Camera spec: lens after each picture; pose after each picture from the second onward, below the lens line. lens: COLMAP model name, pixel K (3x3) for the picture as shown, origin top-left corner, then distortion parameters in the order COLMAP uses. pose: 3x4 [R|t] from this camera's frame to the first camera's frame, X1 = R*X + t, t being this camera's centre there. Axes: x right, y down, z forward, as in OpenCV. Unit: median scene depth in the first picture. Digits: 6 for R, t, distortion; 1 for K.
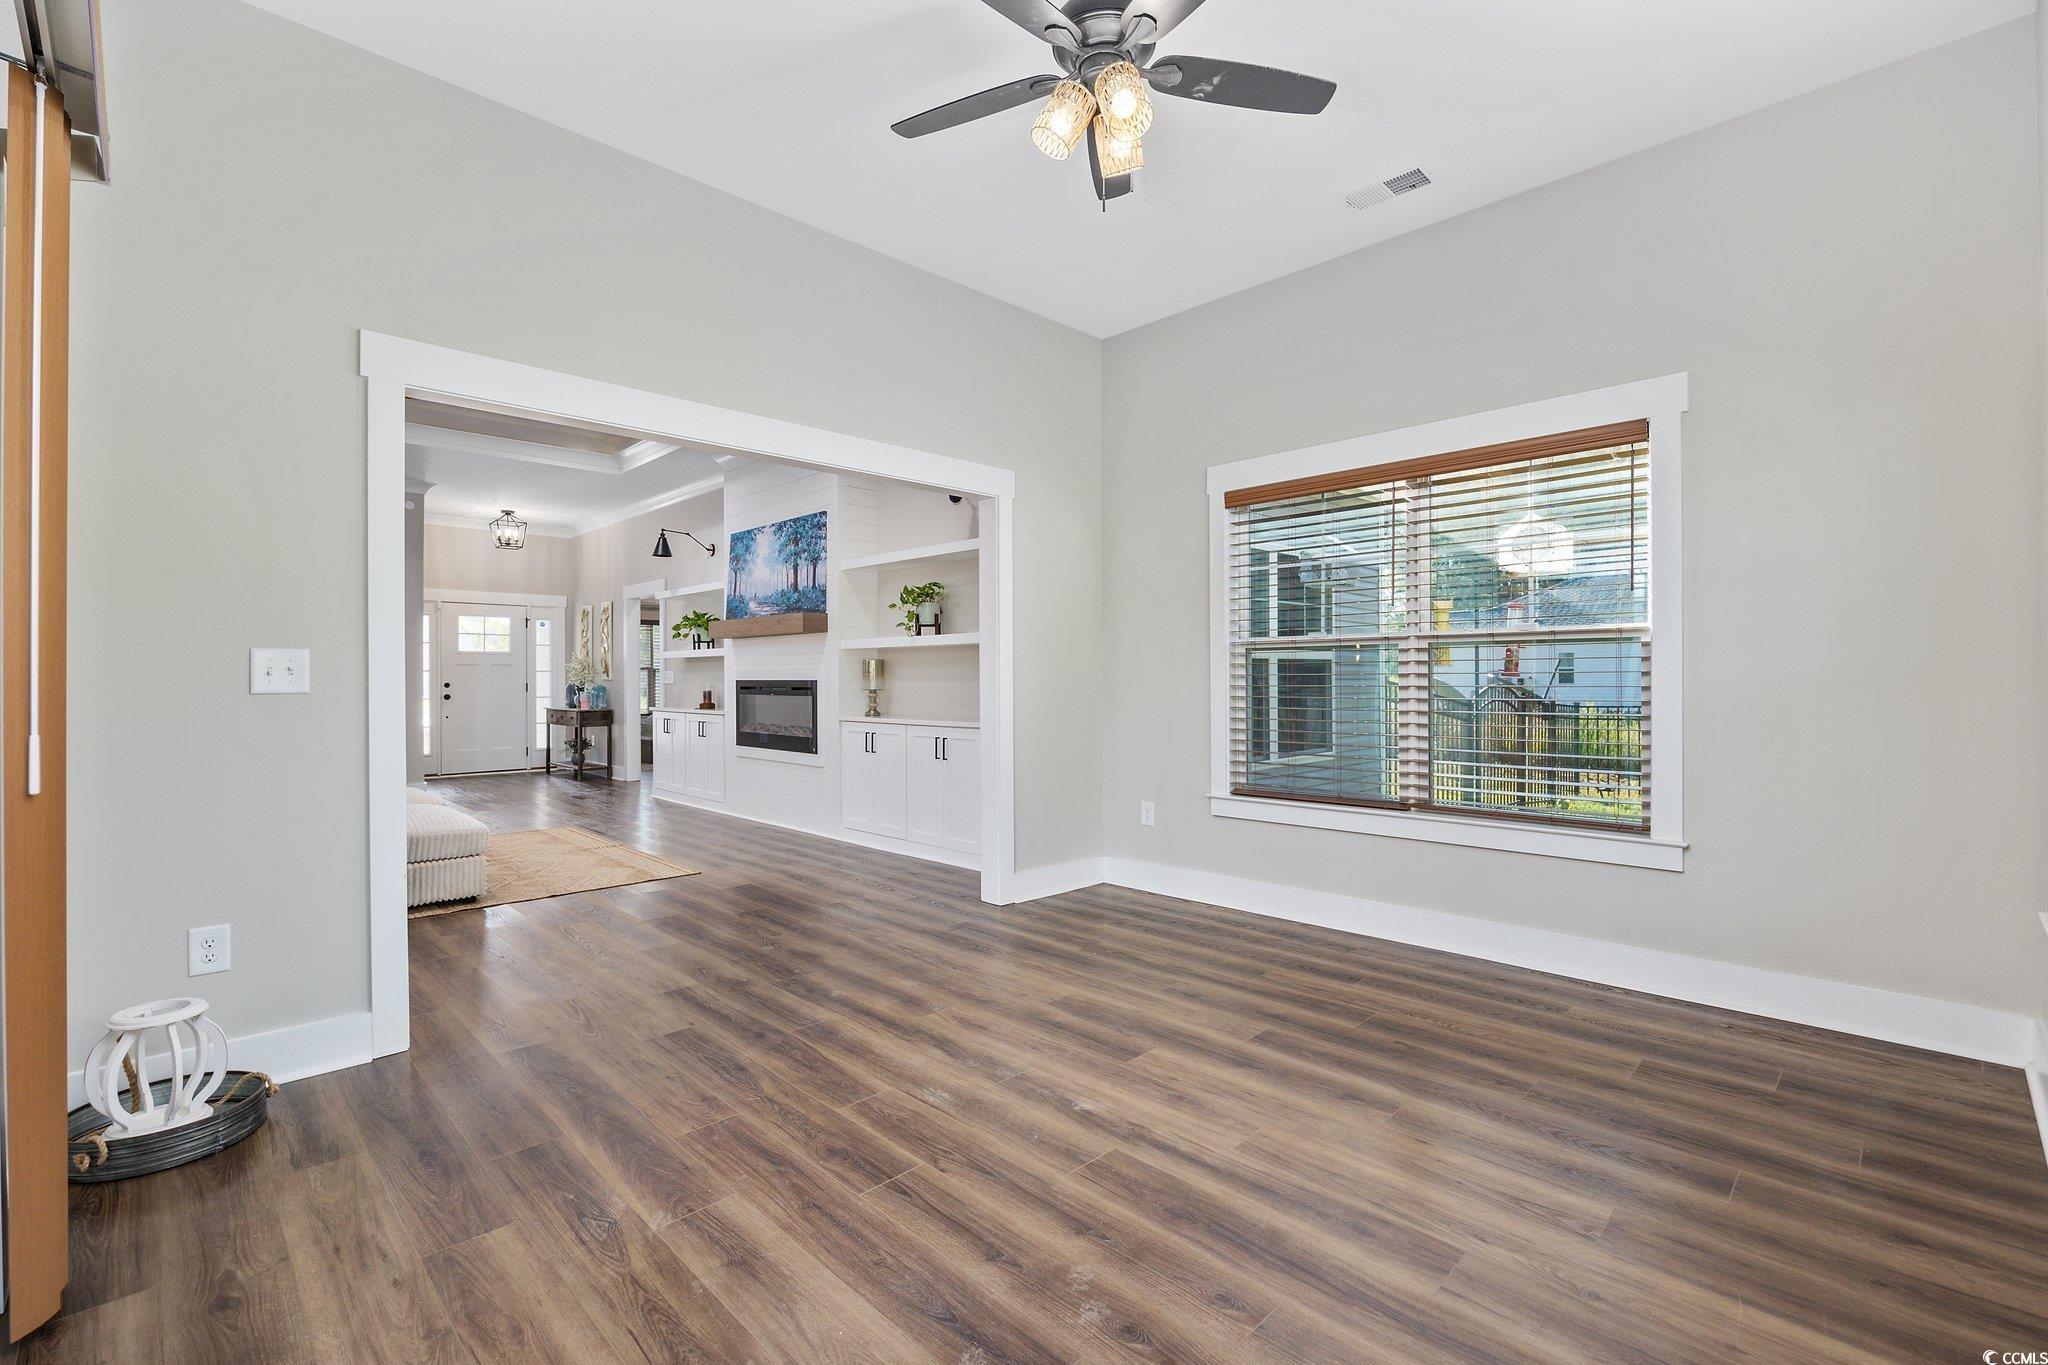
lens RADIAL K [[884.0, 0, 1021.0], [0, 884.0, 662.8], [0, 0, 1]] dist [0.005331, 0.000254]
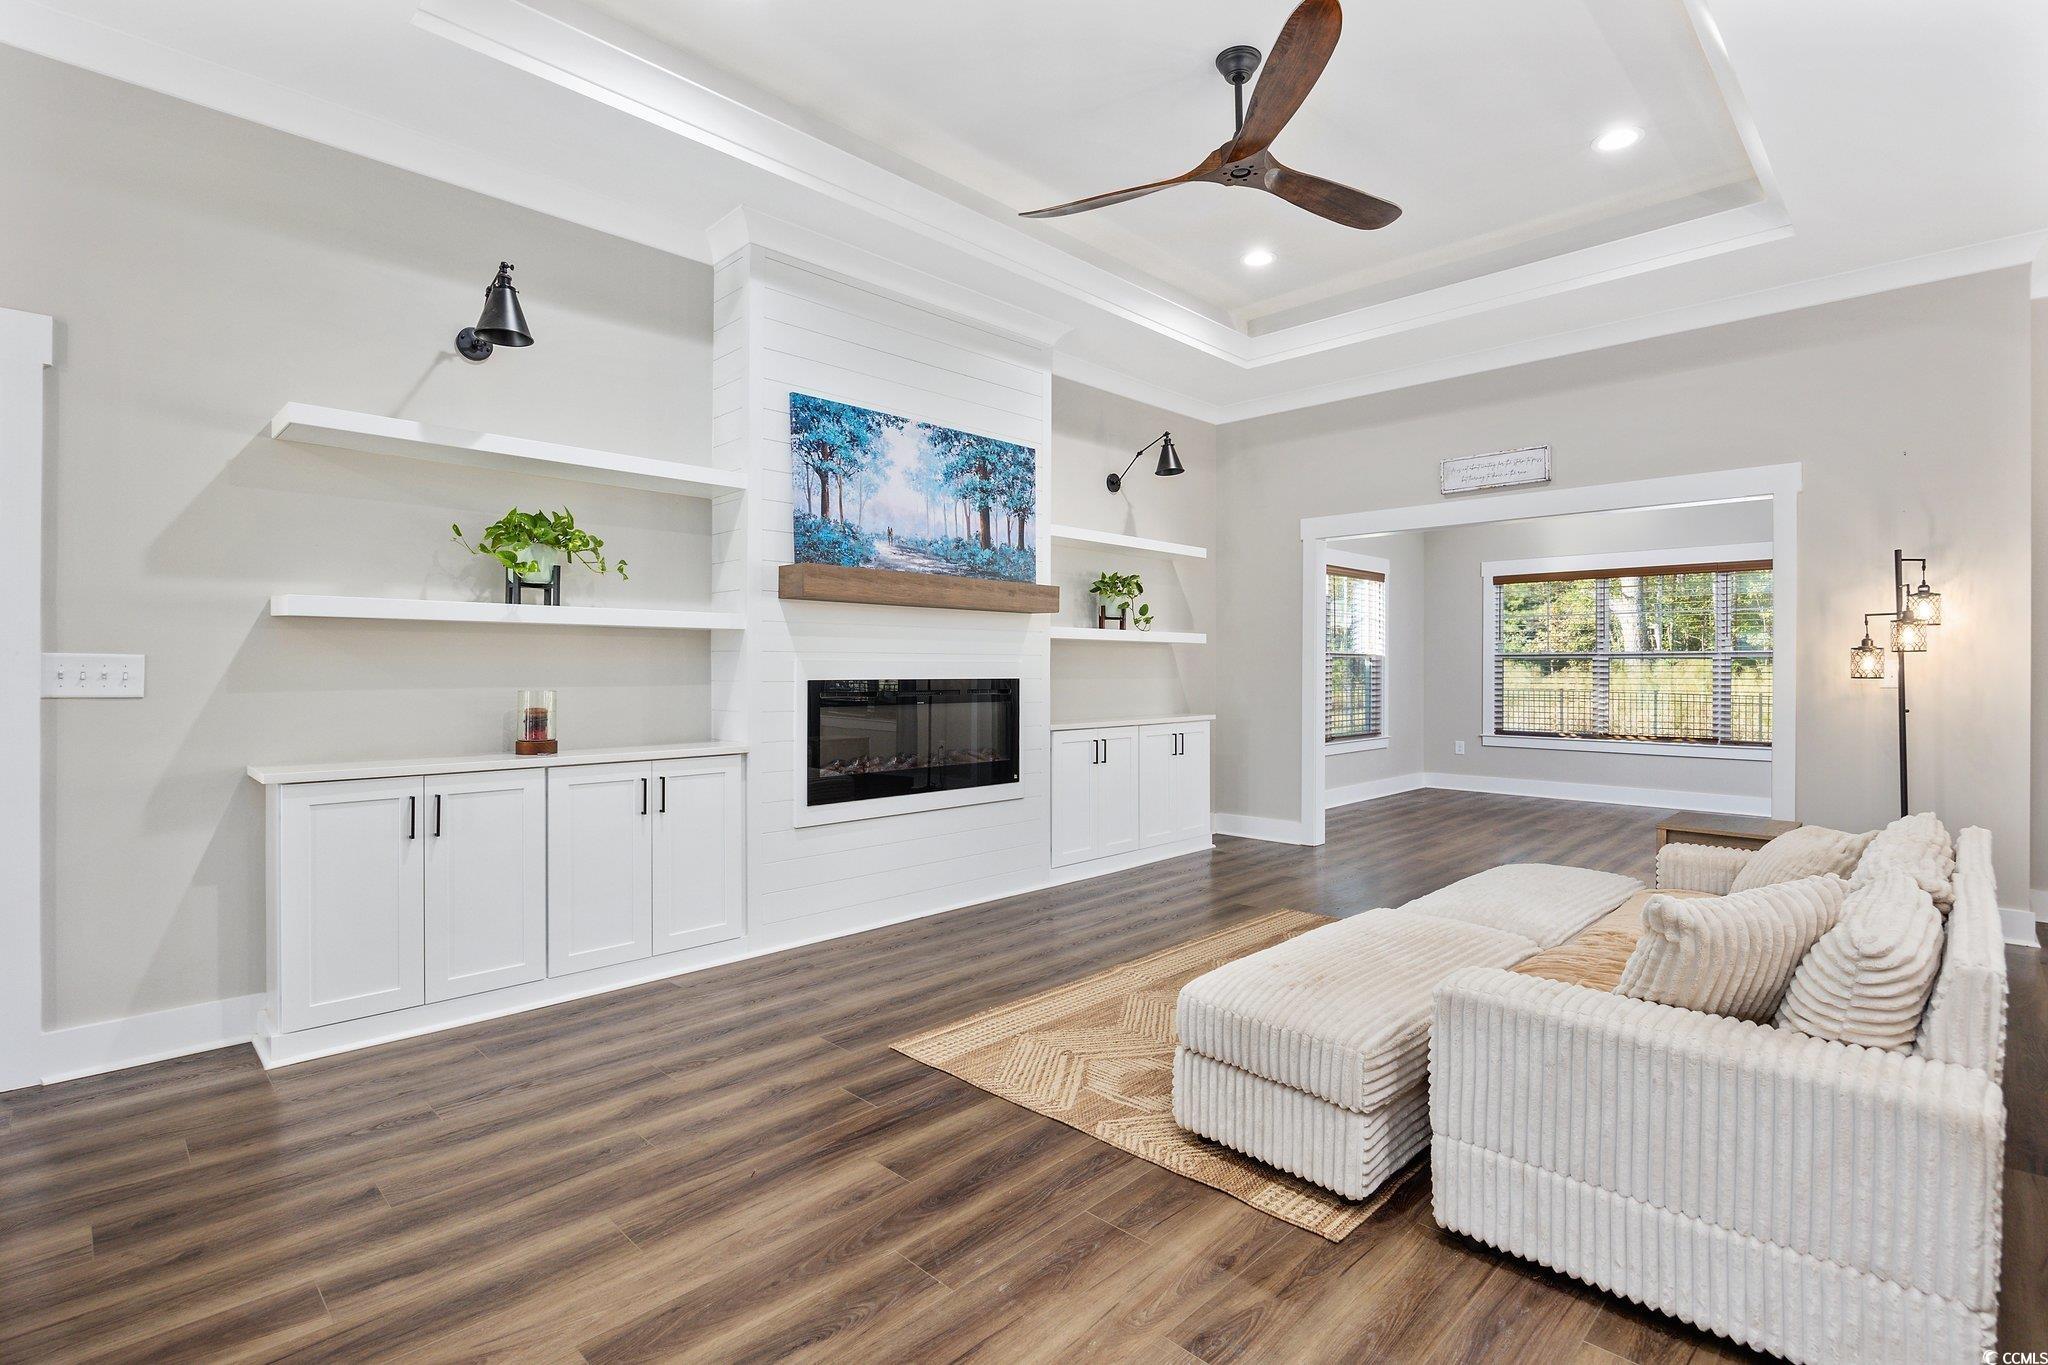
lens RADIAL K [[965.1, 0, 1028.0], [0, 965.1, 674.8], [0, 0, 1]] dist [-0.008589, -0.001242]
pose [[-0.013557, 0.004619, 0.999897, -0.959881], [-0.011278, 0.999925, -0.004772, 0.018869], [-0.999844, -0.011341, -0.013504, 0.949367]]
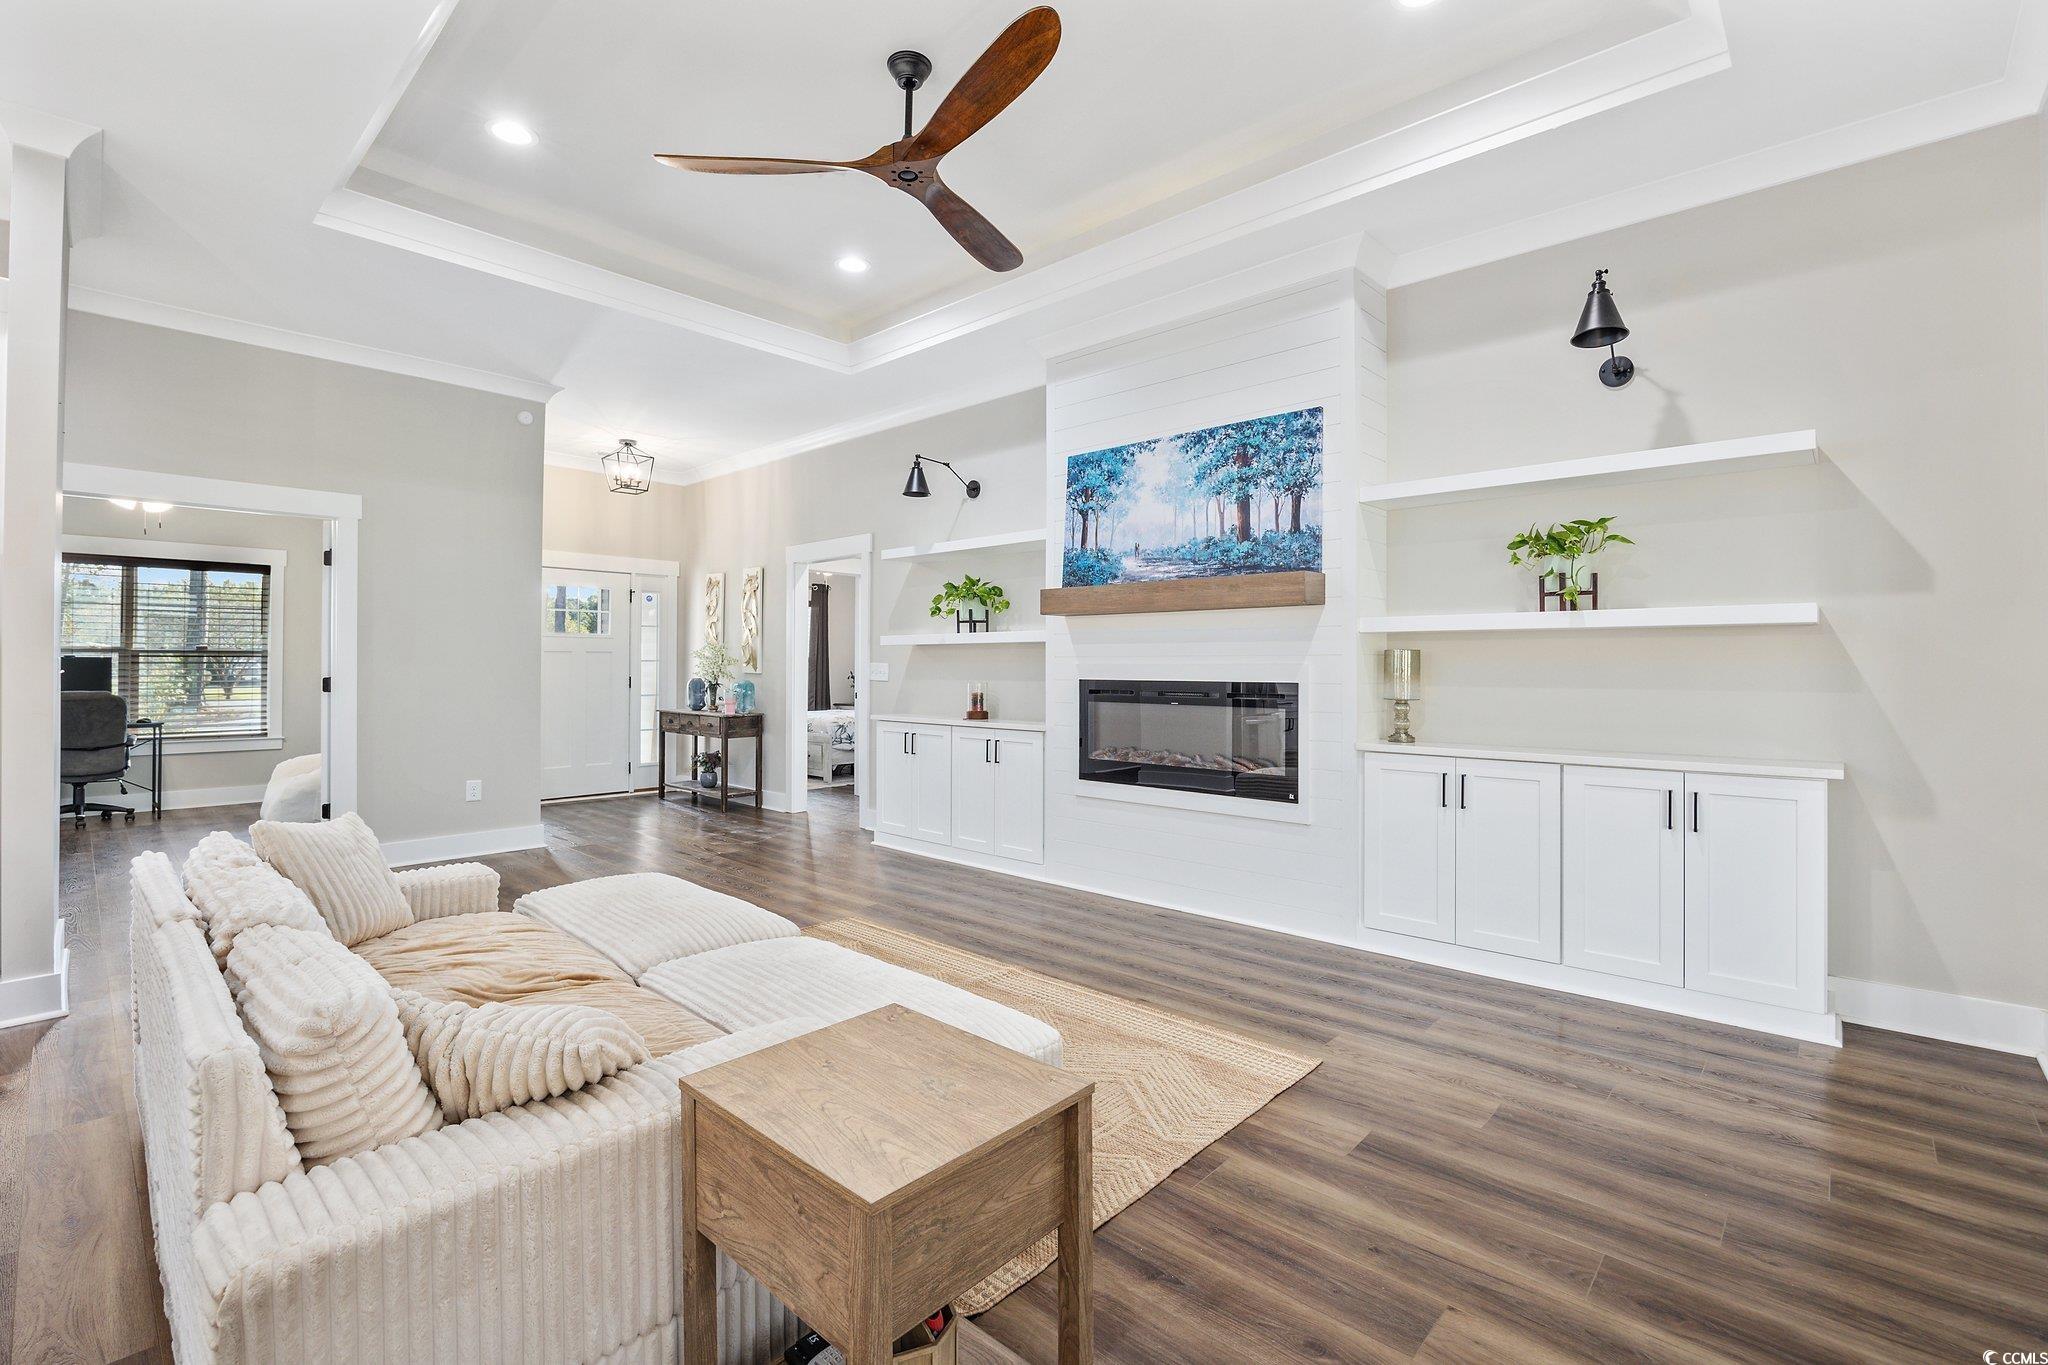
lens RADIAL K [[903.8, 0, 1022.8], [0, 903.8, 654.4], [0, 0, 1]] dist [-0.017806, 0.000409]
pose [[0.998751, 0.010033, 0.048942, -0.428222], [-0.010025, 0.999950, -0.000405, 0.001865], [-0.048944, -0.000086, 0.998802, 0.363061]]
